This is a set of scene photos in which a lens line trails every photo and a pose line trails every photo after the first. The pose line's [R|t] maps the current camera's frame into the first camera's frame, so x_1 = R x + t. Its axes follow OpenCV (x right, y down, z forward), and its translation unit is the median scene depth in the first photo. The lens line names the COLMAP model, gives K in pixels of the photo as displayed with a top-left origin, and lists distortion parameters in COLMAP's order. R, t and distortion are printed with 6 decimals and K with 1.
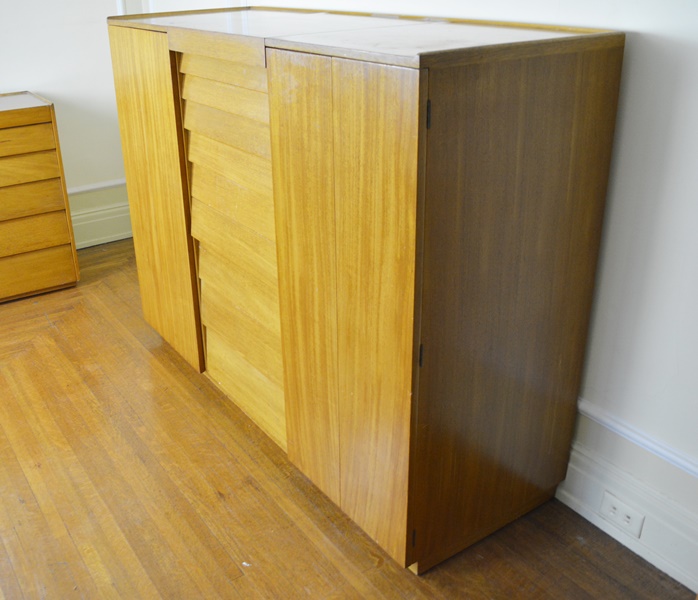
lens RADIAL K [[737.0, 0, 320.0], [0, 737.0, 304.8], [0, 0, 1]] dist [-0.073364, 0.000000]
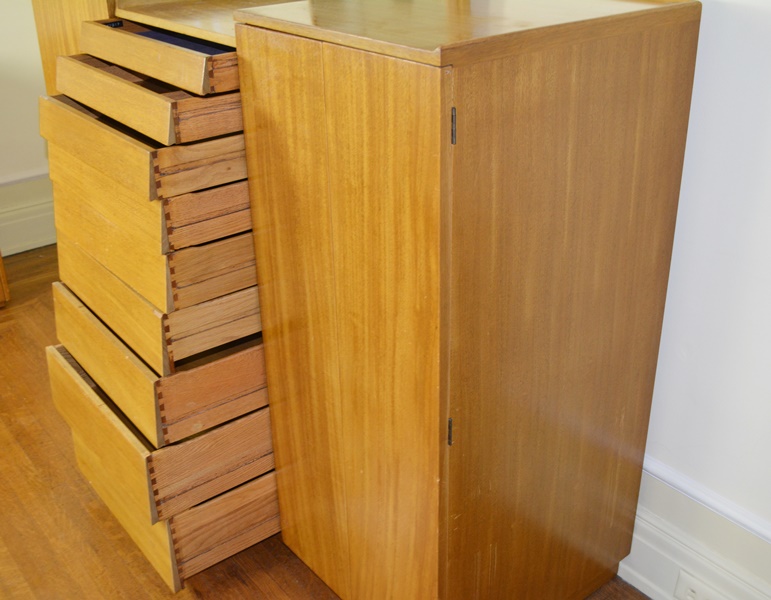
lens RADIAL K [[867.6, 0, 385.7], [0, 867.6, 299.9], [0, 0, 1]] dist [-0.043751, 0.000000]
pose [[0.996465, -0.031838, 0.077744, 0.003429], [0.029863, 0.999204, 0.026437, -0.088522], [-0.078524, -0.024022, 0.996623, 0.095379]]
